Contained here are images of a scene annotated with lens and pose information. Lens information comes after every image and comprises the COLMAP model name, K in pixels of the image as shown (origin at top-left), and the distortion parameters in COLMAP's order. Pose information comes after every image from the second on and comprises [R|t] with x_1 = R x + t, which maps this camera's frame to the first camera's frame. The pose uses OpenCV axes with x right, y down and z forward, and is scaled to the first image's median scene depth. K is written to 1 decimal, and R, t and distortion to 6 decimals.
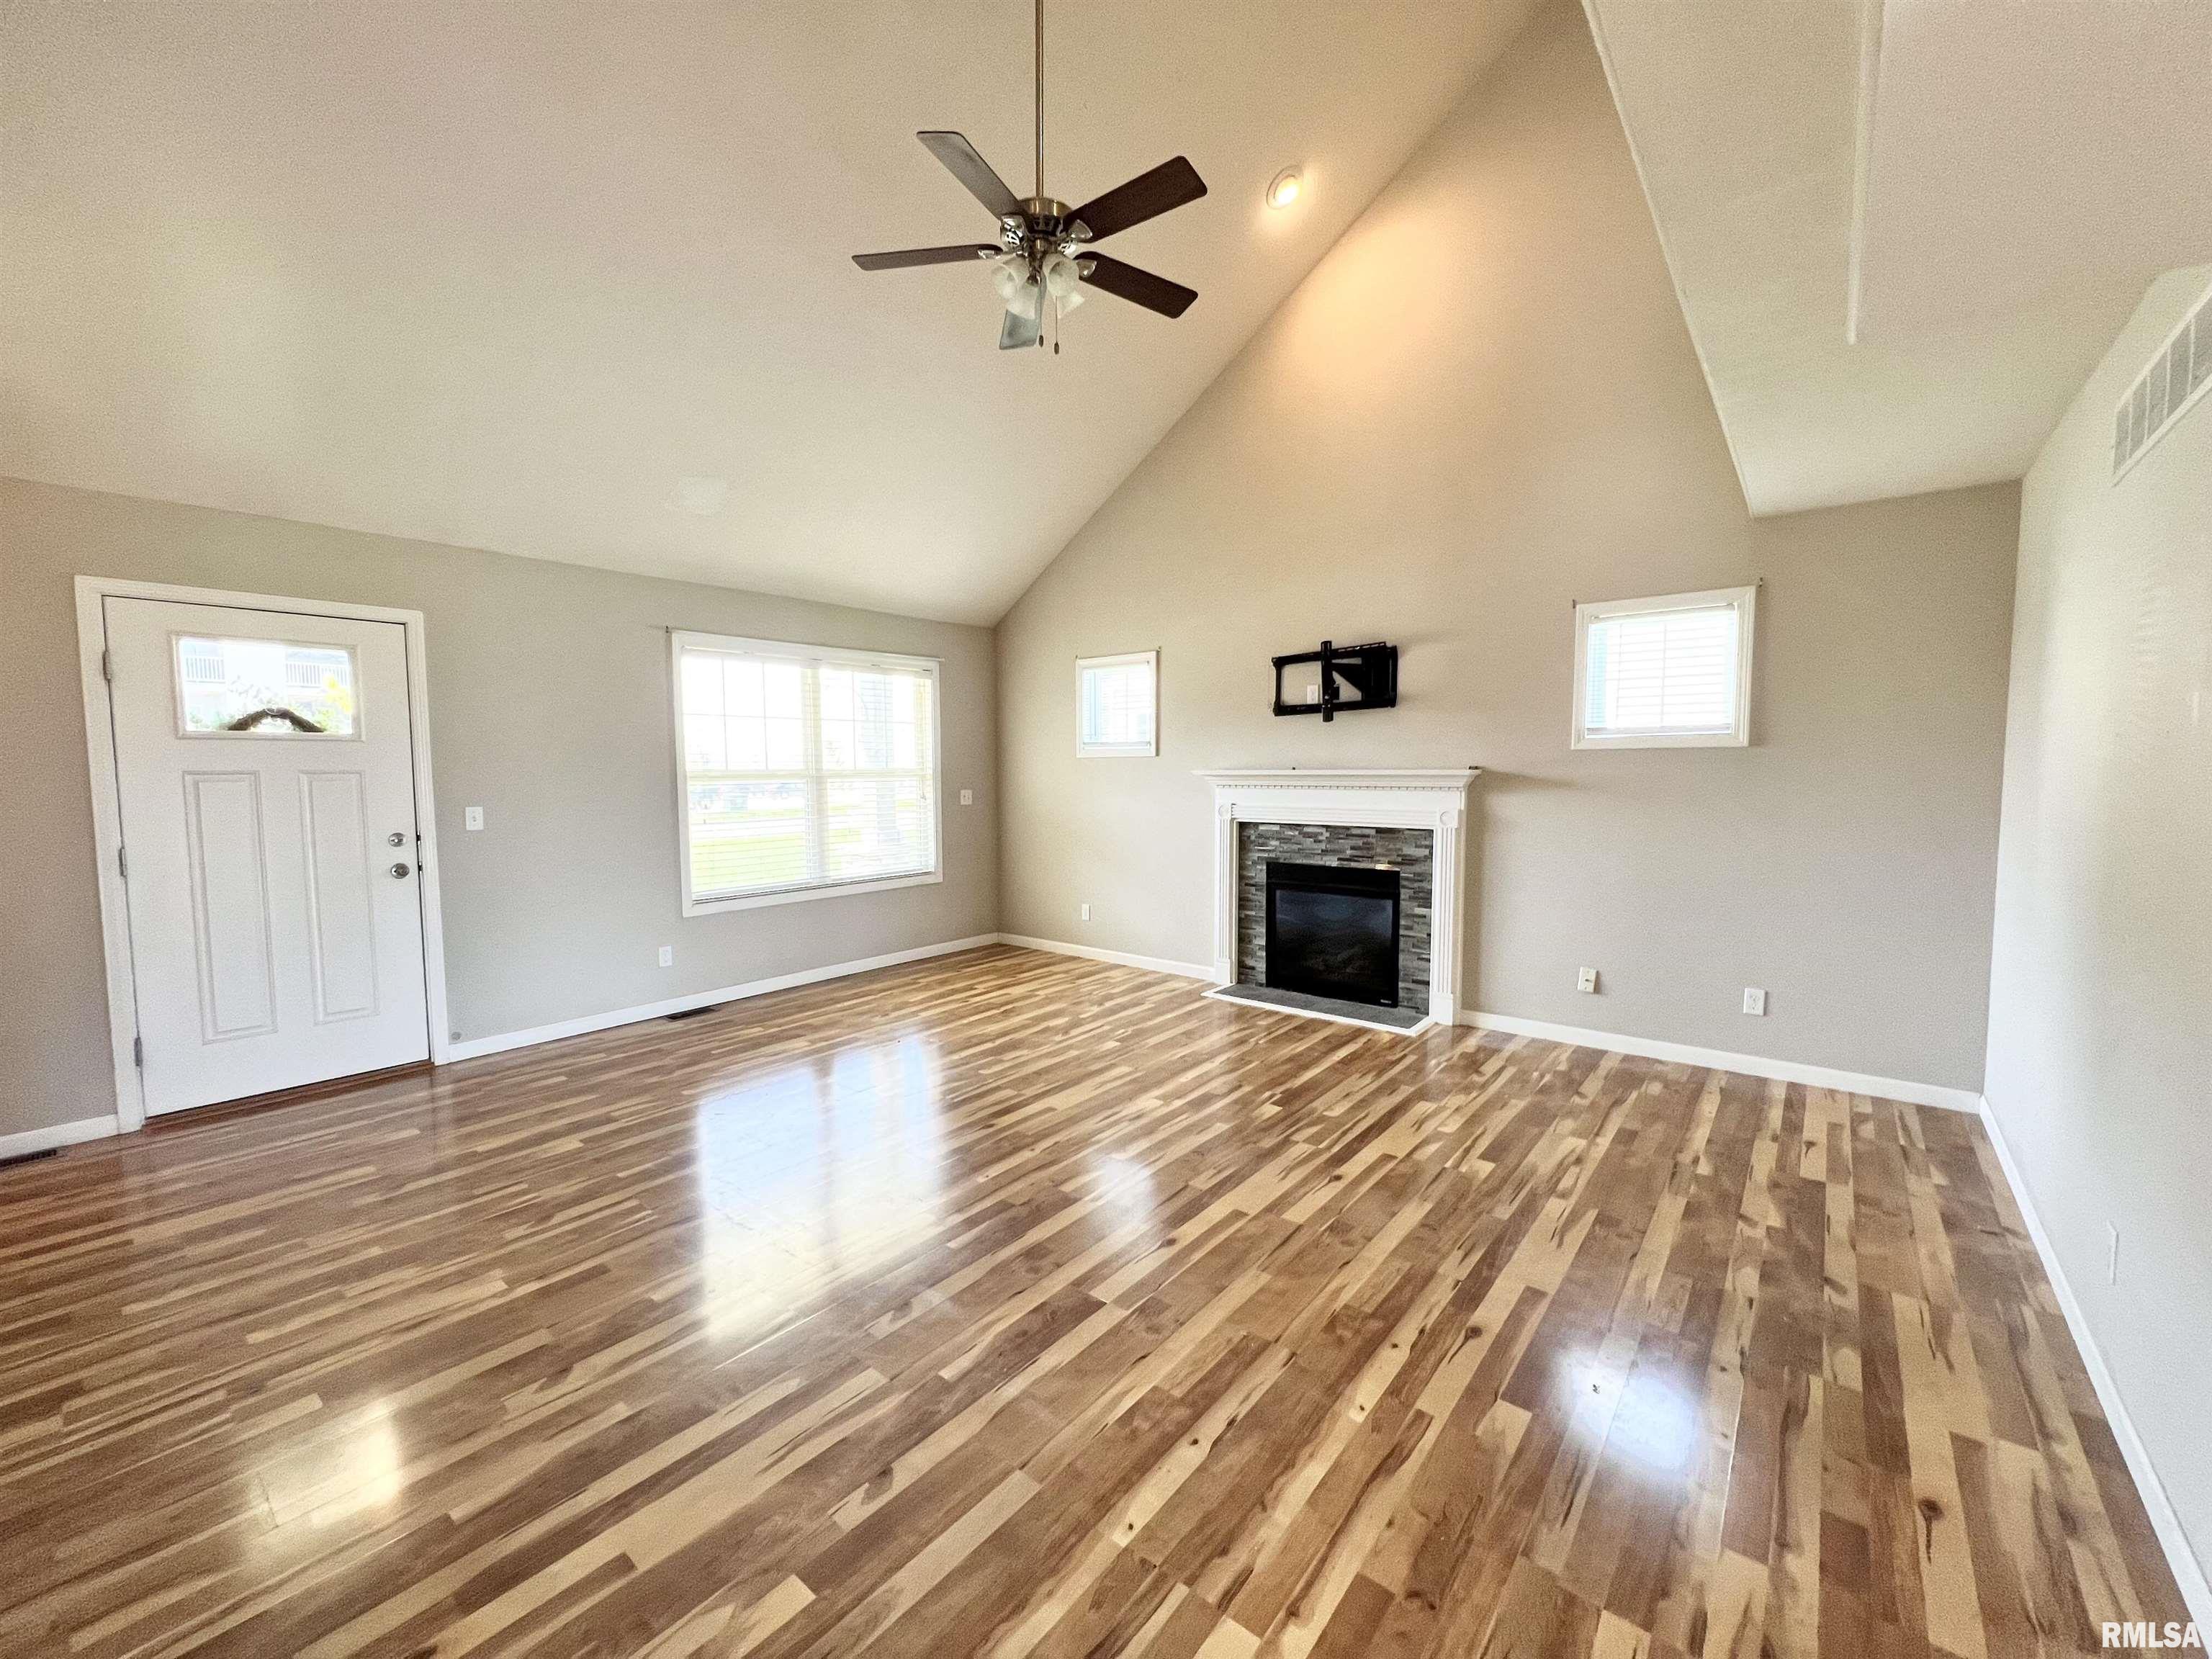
lens RADIAL K [[883.5, 0, 1100.1], [0, 883.5, 827.2], [0, 0, 1]] dist [-0.000525, 0.000029]
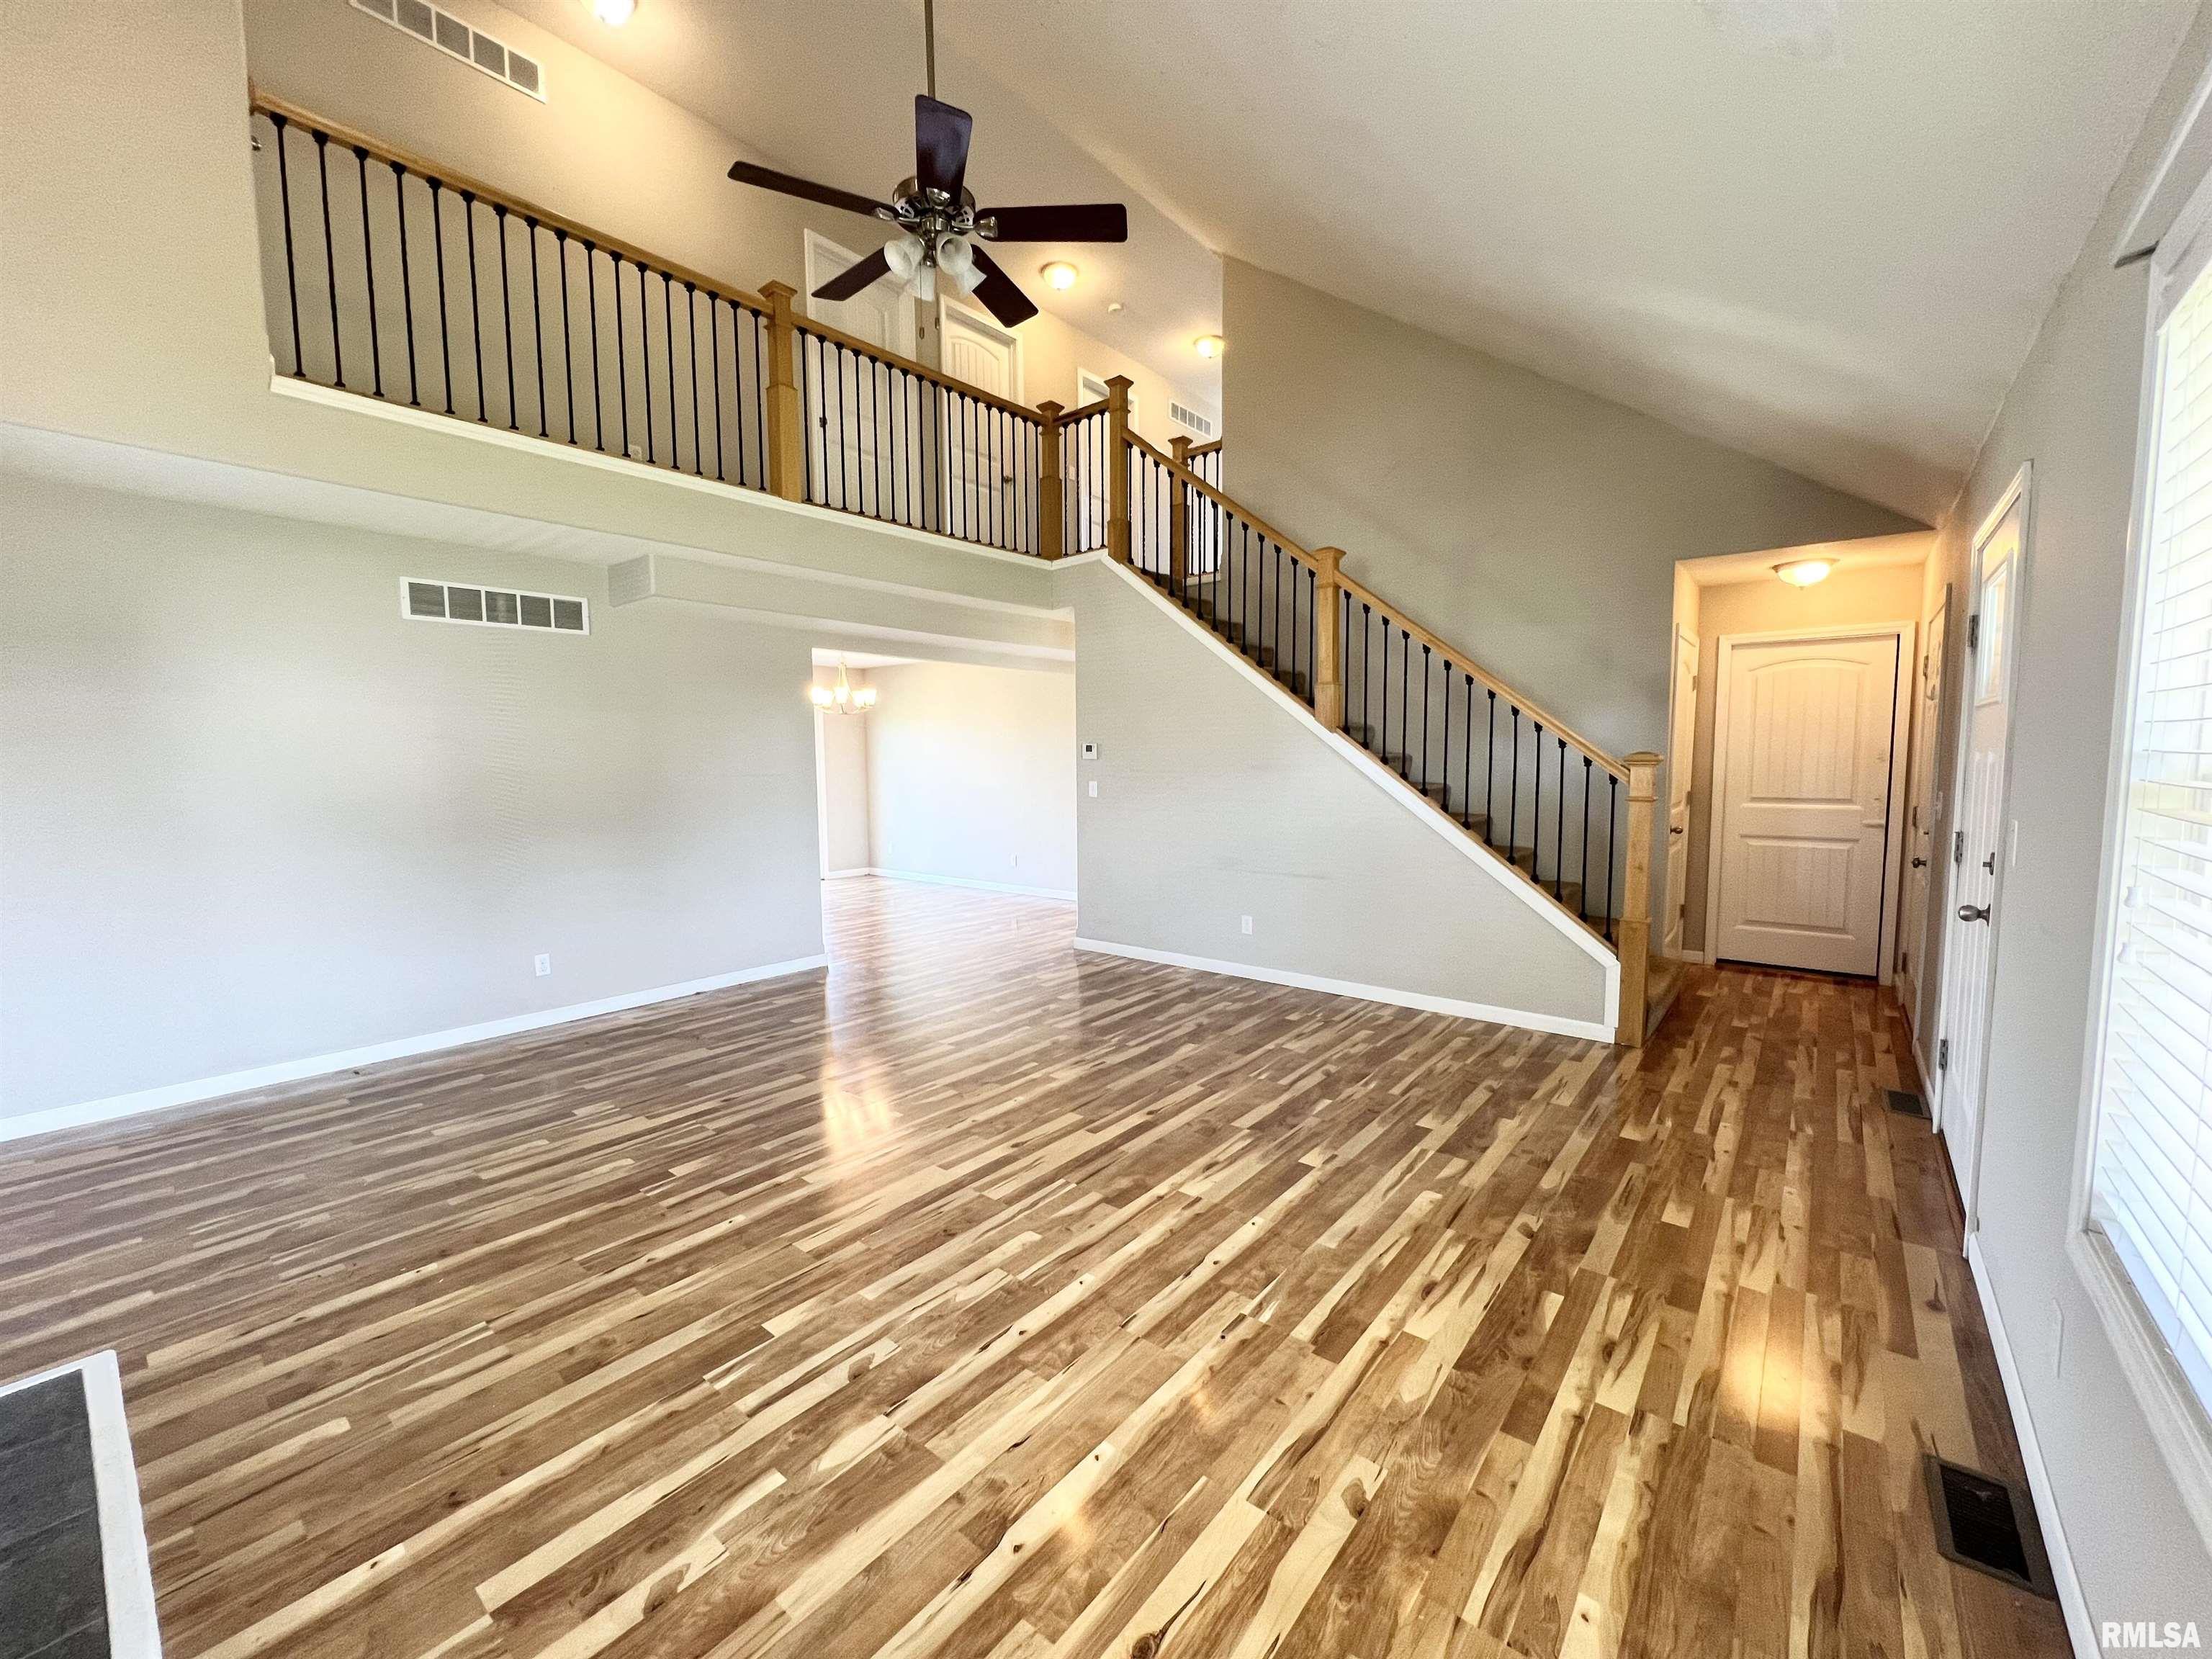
lens RADIAL K [[883.5, 0, 1100.1], [0, 883.5, 827.2], [0, 0, 1]] dist [-0.000525, 0.000029]
pose [[-0.999886, 0.015055, -0.001186, -0.164595], [0.014711, 0.988766, 0.148743, -0.097482], [0.003412, 0.148708, -0.988875, 1.420695]]
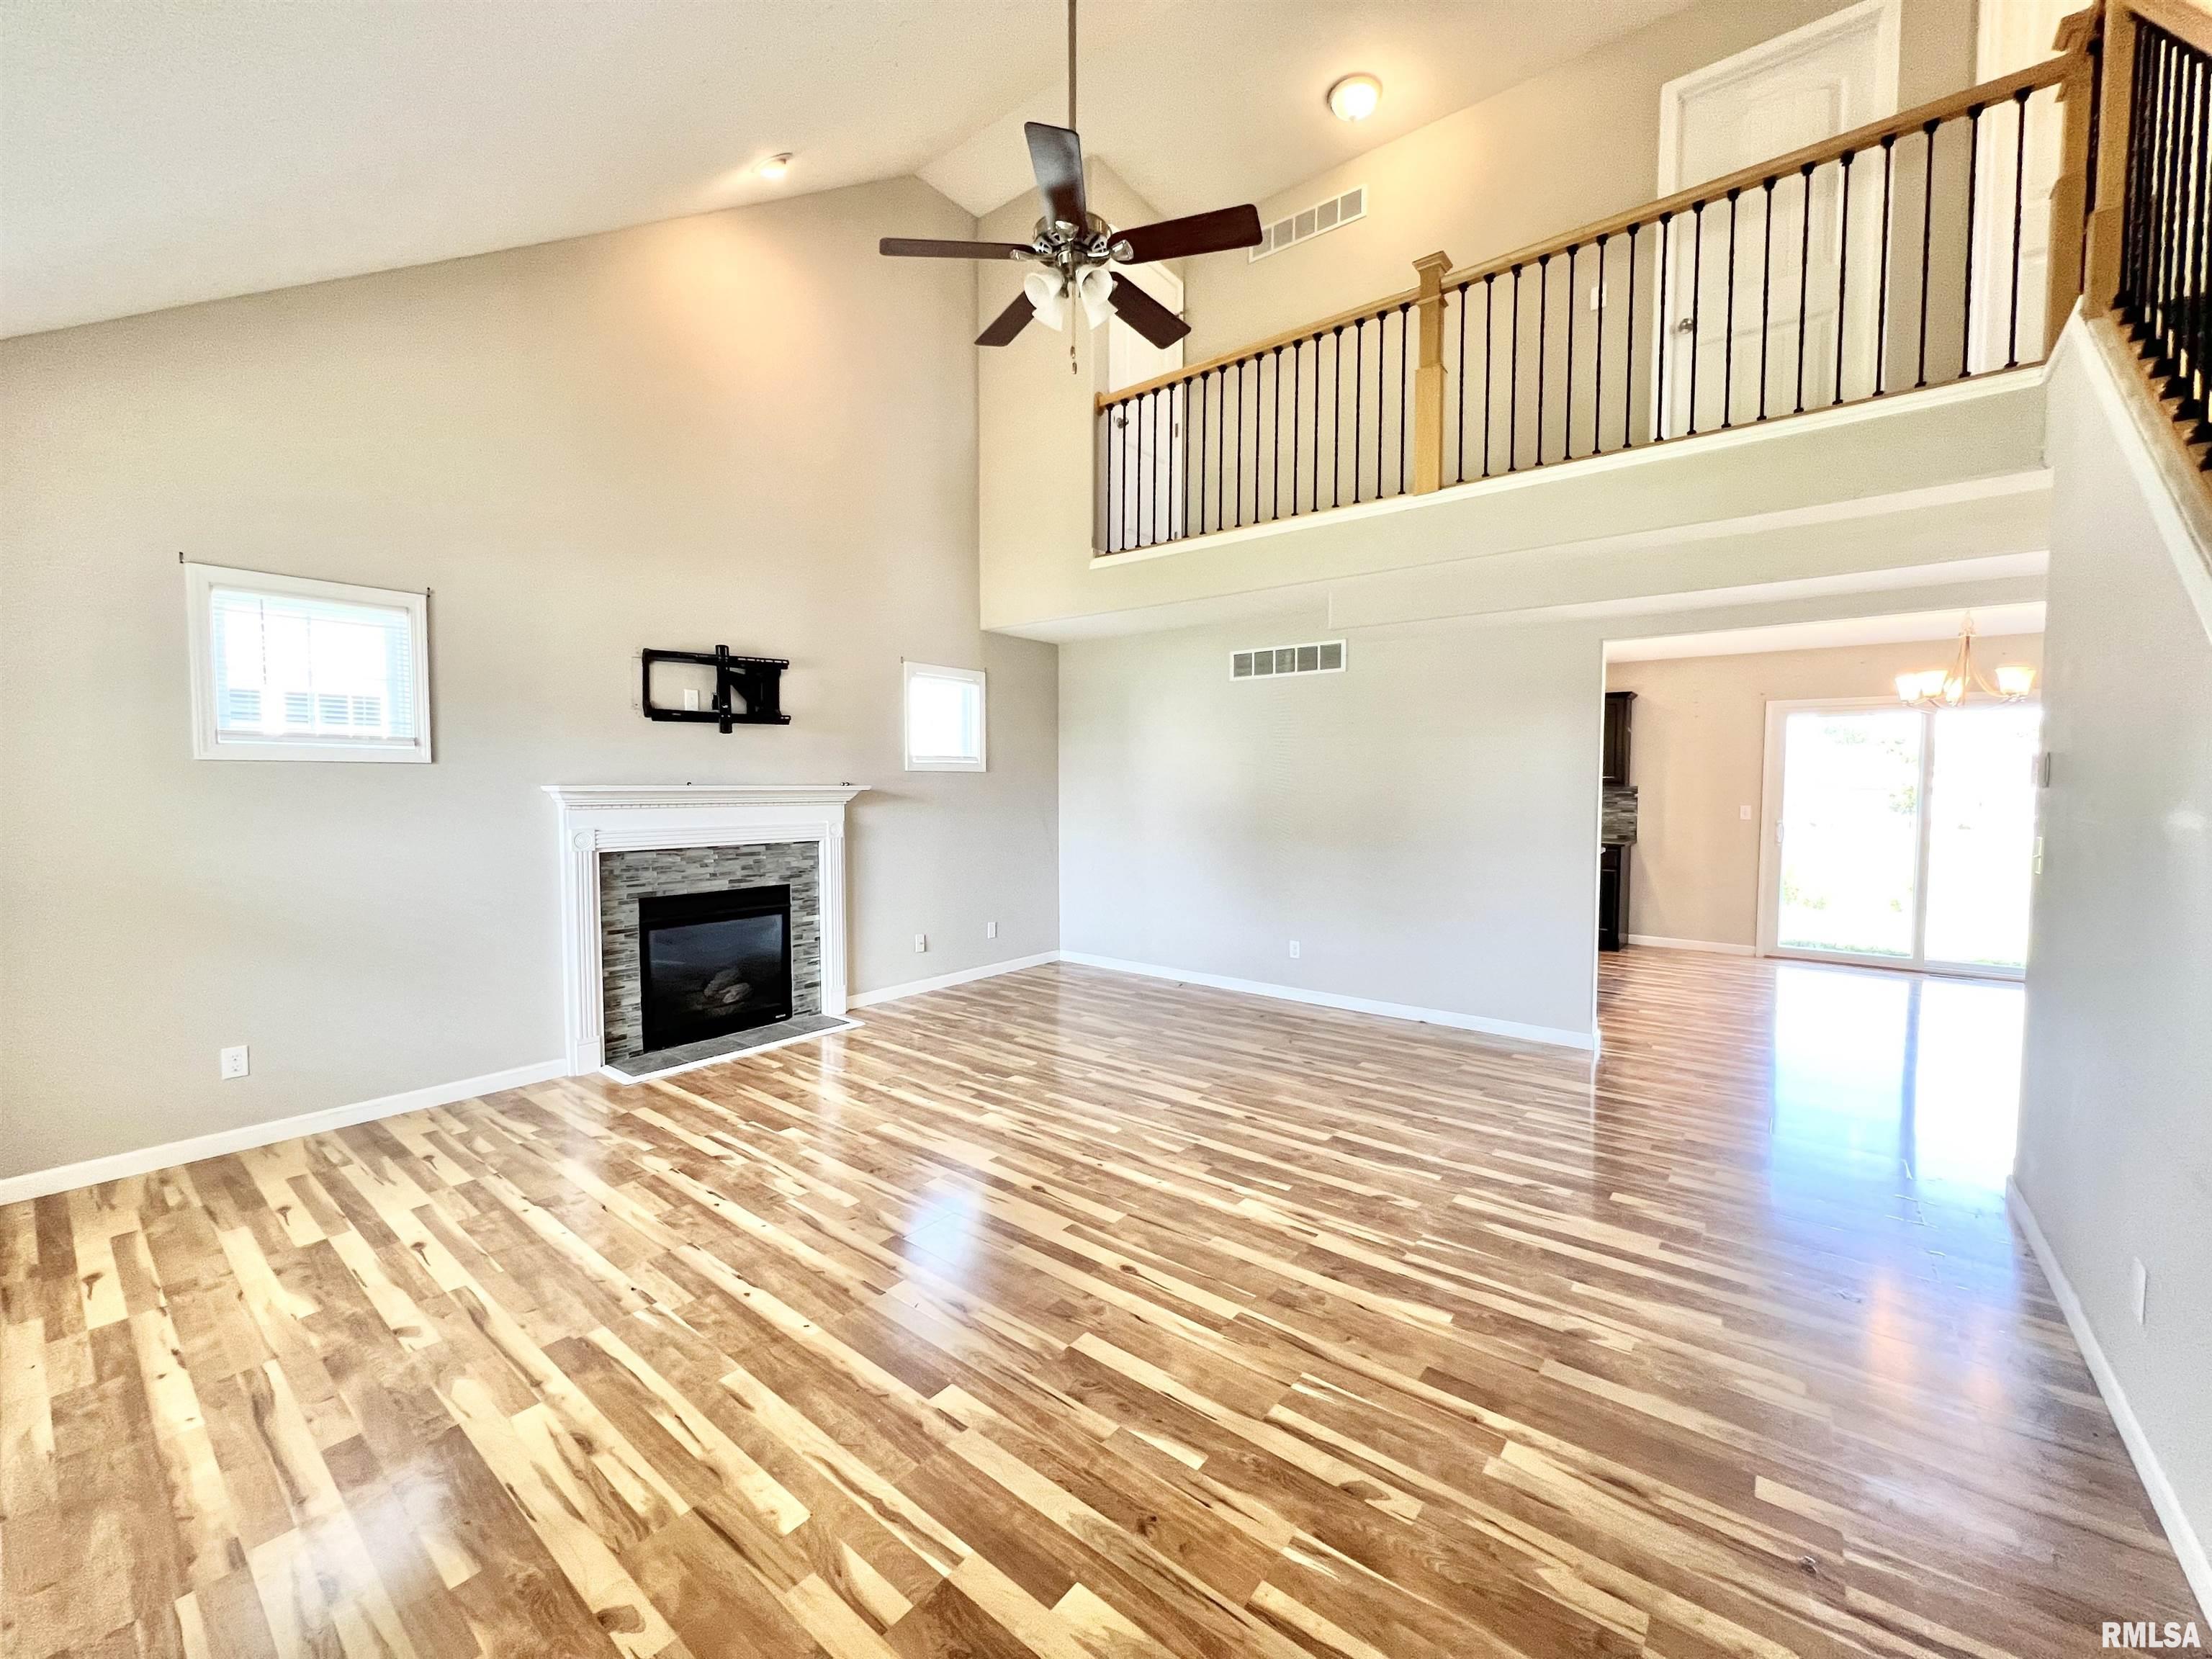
lens RADIAL K [[883.5, 0, 1100.1], [0, 883.5, 827.2], [0, 0, 1]] dist [-0.000525, 0.000029]
pose [[-0.016871, -0.041264, 0.999006, -0.750544], [0.066242, 0.996907, 0.042296, -0.038998], [-0.997661, 0.066890, -0.014085, 0.704956]]
